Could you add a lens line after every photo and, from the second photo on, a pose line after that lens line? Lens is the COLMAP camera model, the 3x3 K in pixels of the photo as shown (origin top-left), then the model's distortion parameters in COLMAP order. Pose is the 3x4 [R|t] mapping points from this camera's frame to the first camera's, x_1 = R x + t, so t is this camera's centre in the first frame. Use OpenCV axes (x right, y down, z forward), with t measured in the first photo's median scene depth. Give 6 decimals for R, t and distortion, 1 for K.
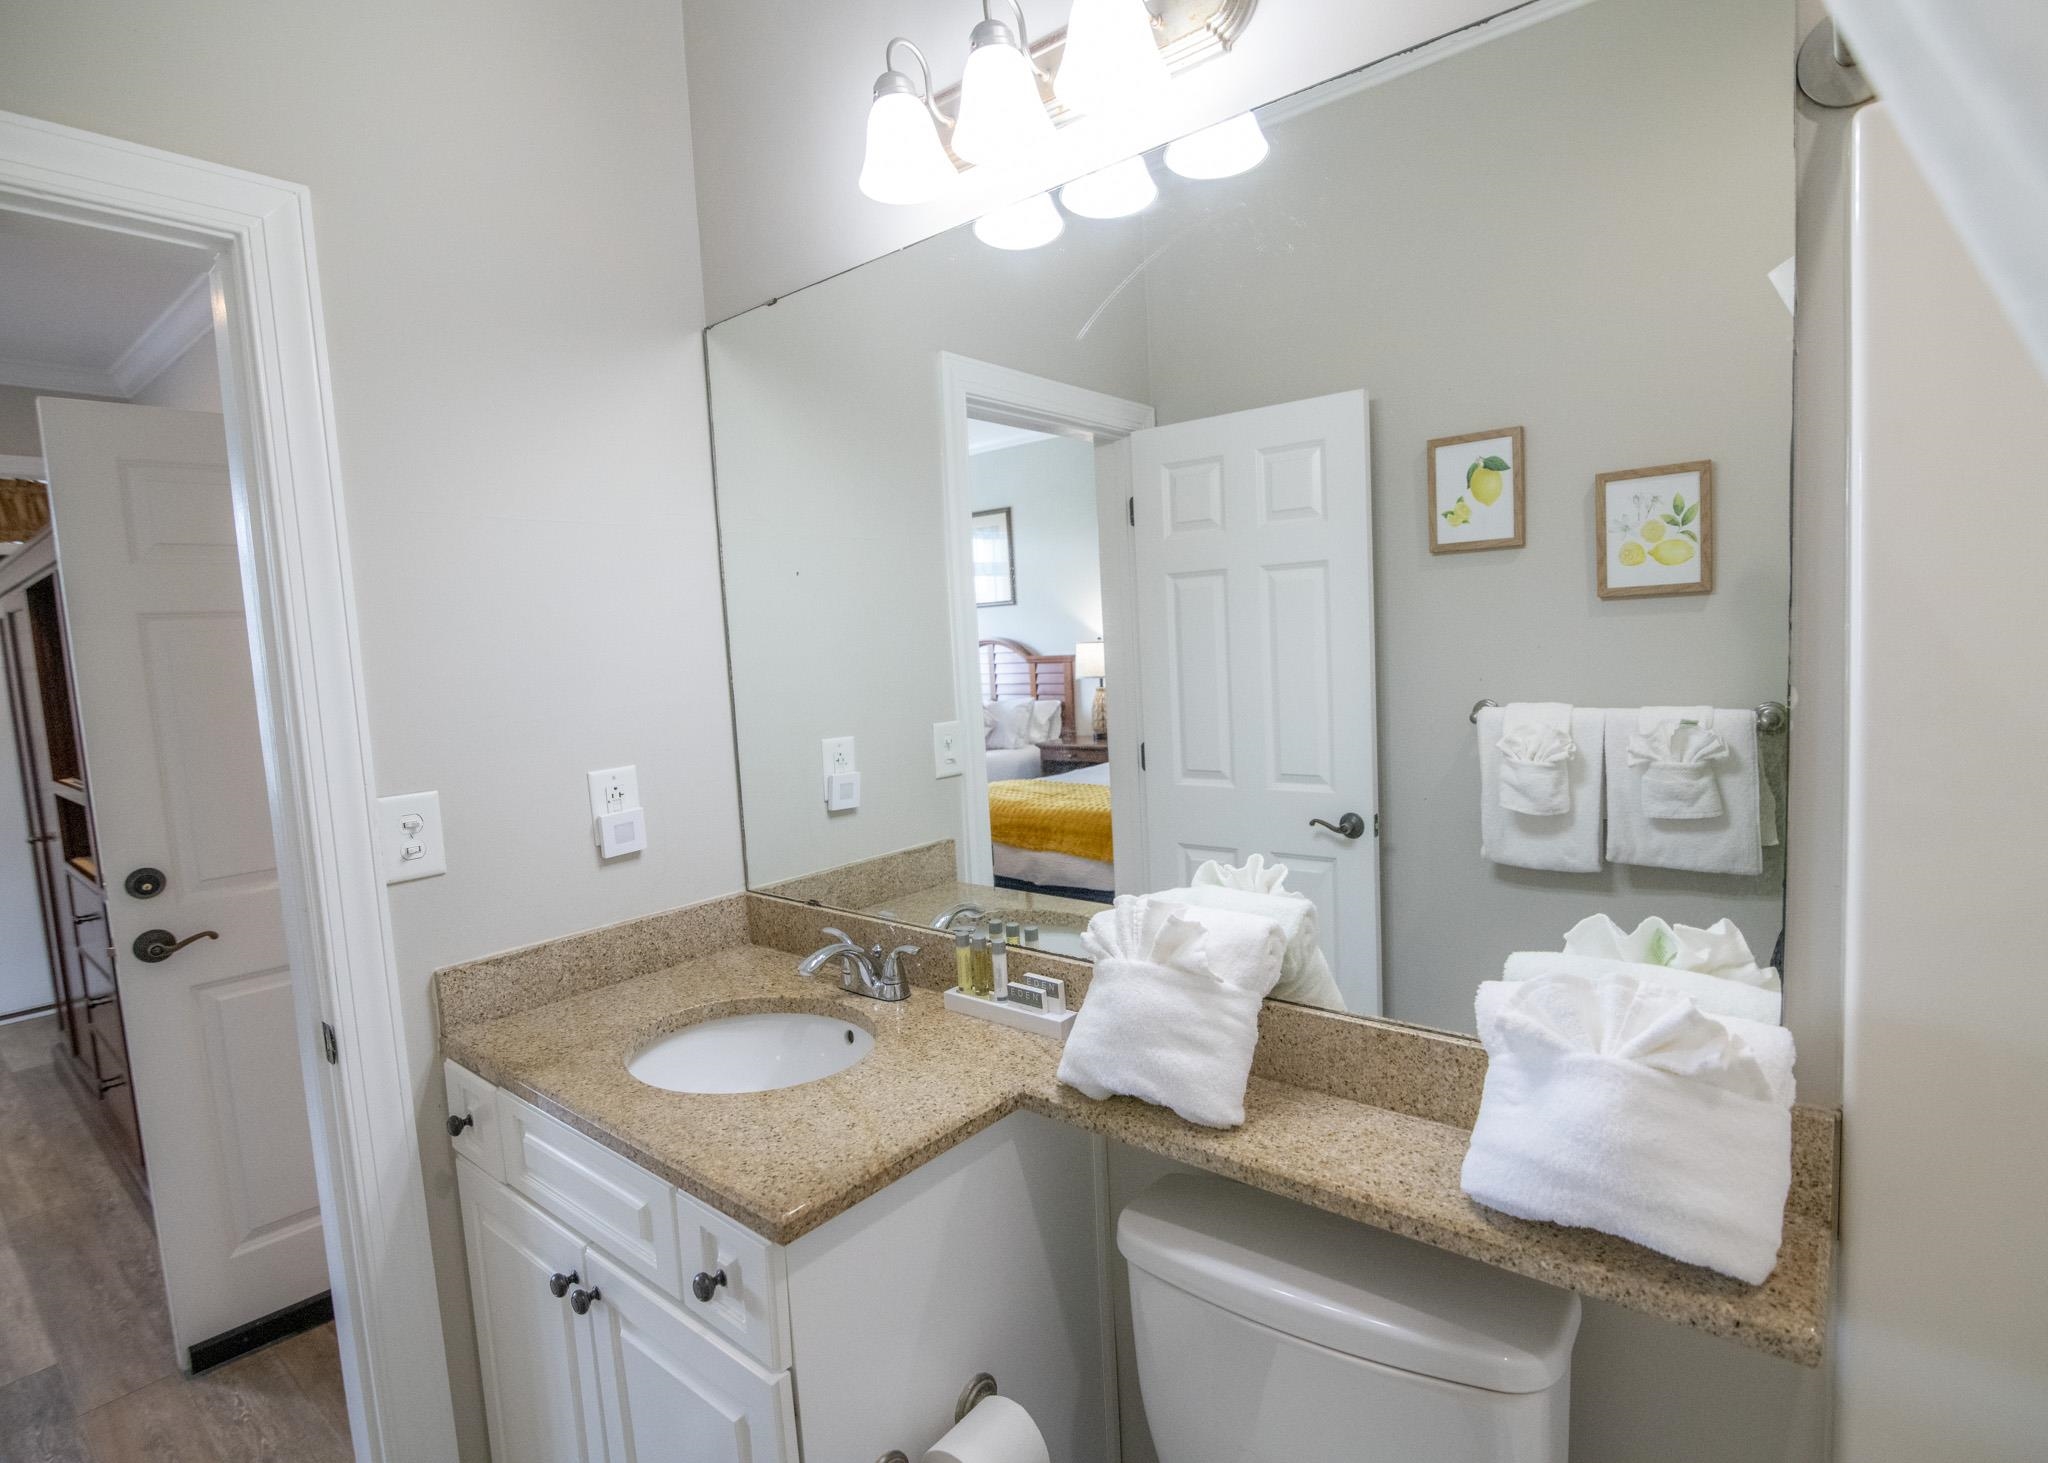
lens RADIAL K [[1007.6, 0, 1105.0], [0, 1007.6, 730.7], [0, 0, 1]] dist [-0.019655, 0.000076]
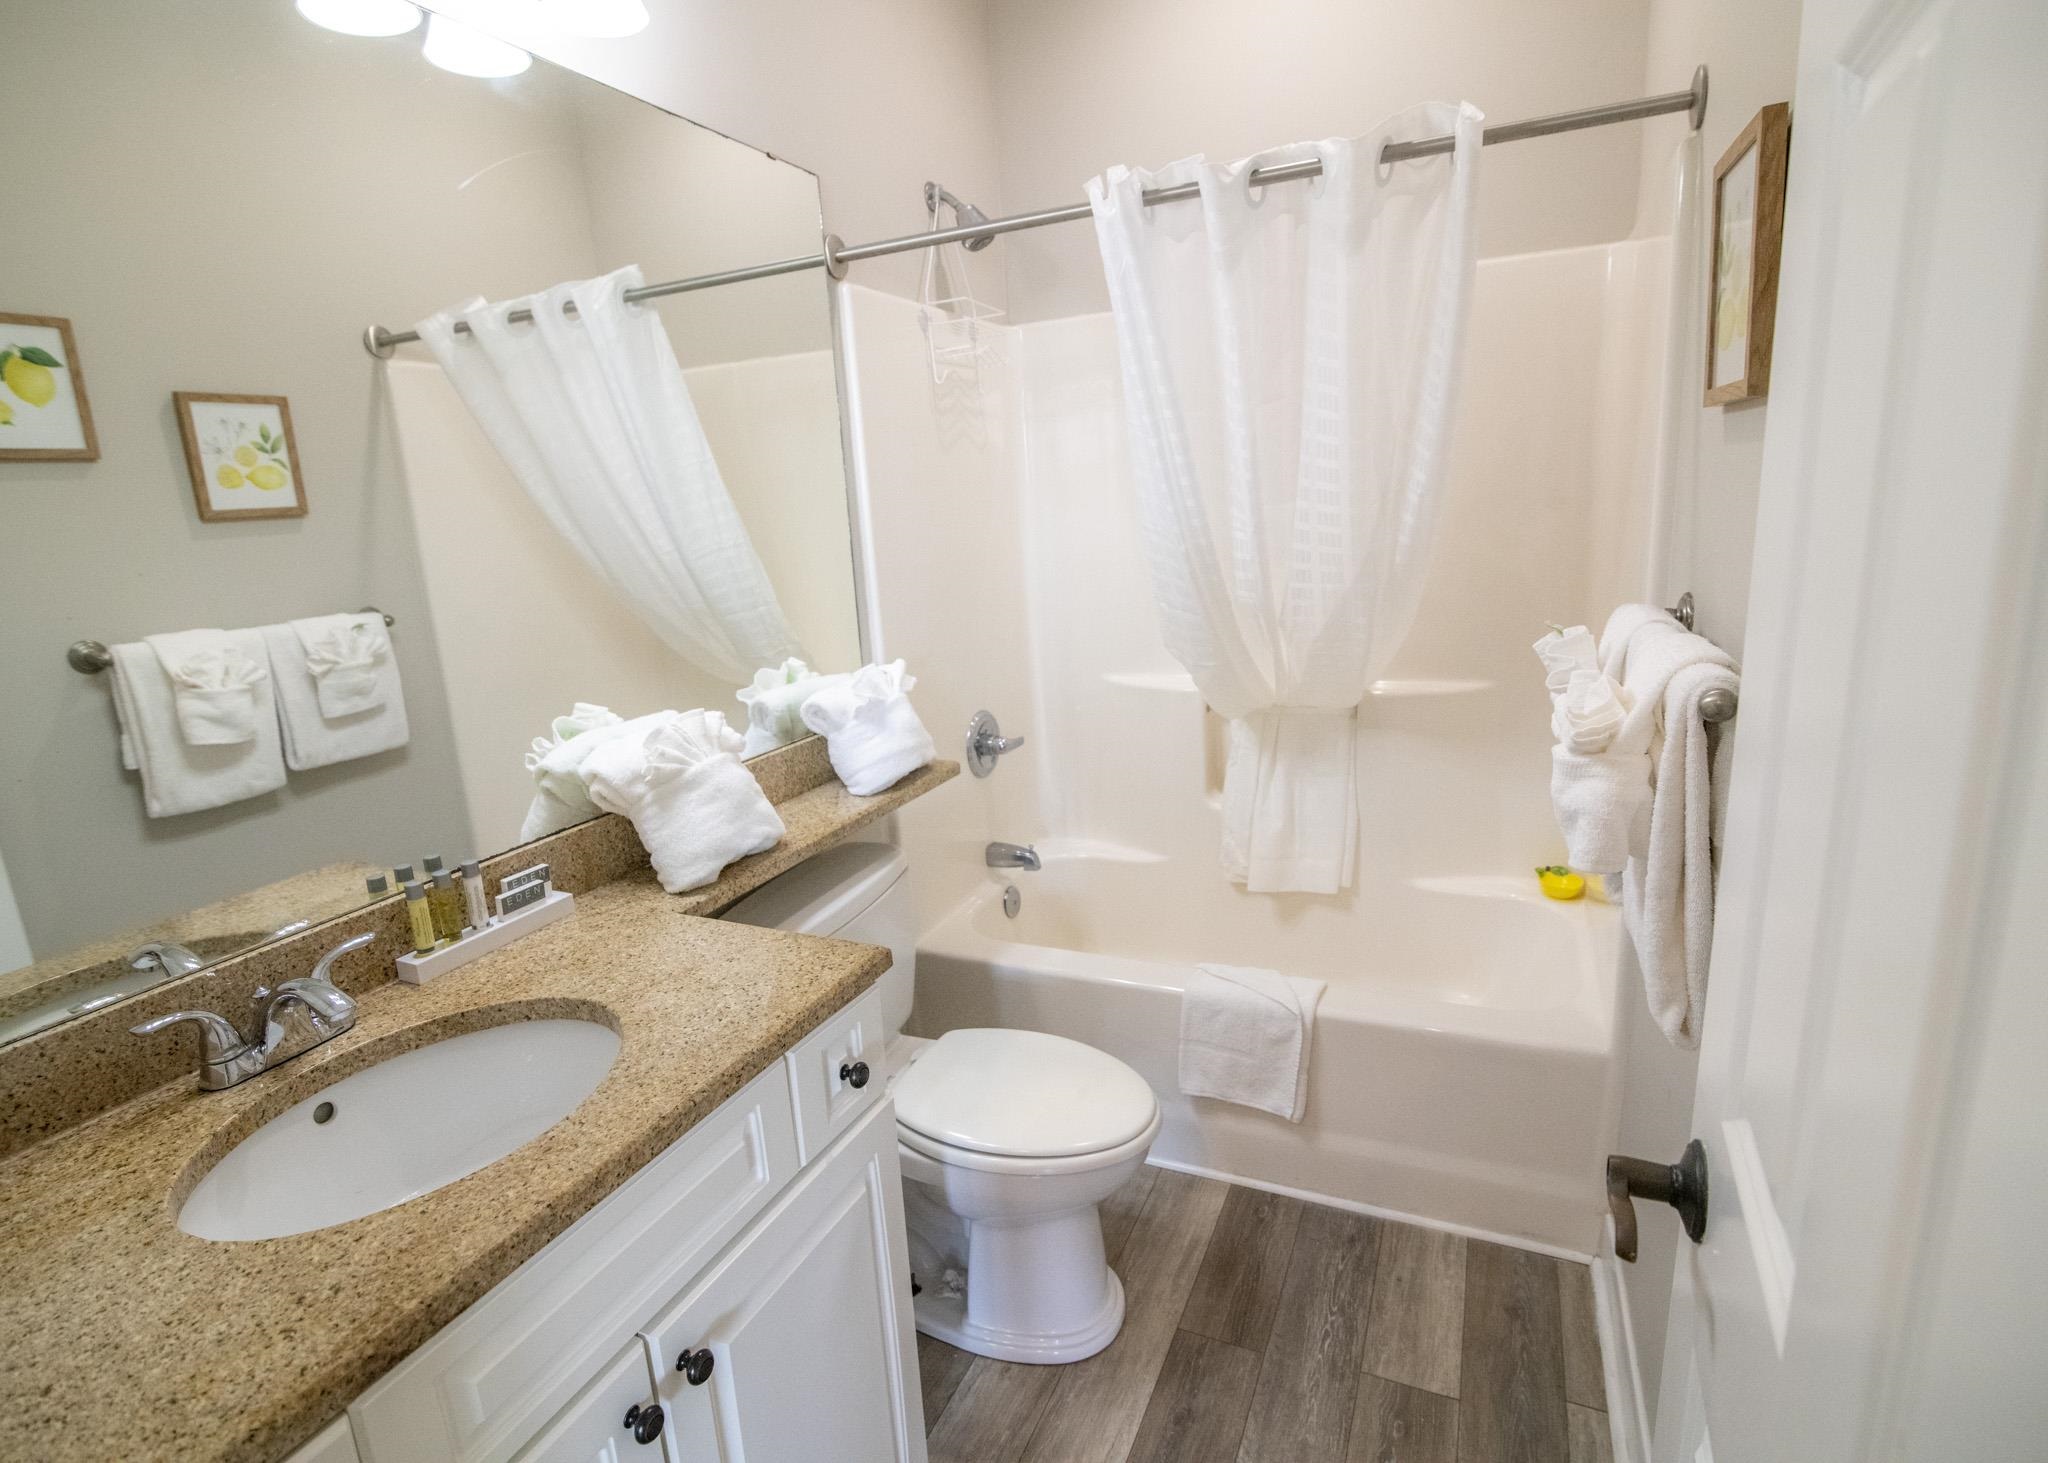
lens RADIAL K [[1009.5, 0, 1029.6], [0, 1009.5, 728.9], [0, 0, 1]] dist [-0.018113, -0.000749]
pose [[-0.220153, -0.157510, 0.962665, -0.698406], [0.160083, 0.967664, 0.194938, 0.006072], [-0.962240, 0.197022, -0.187819, 0.465892]]
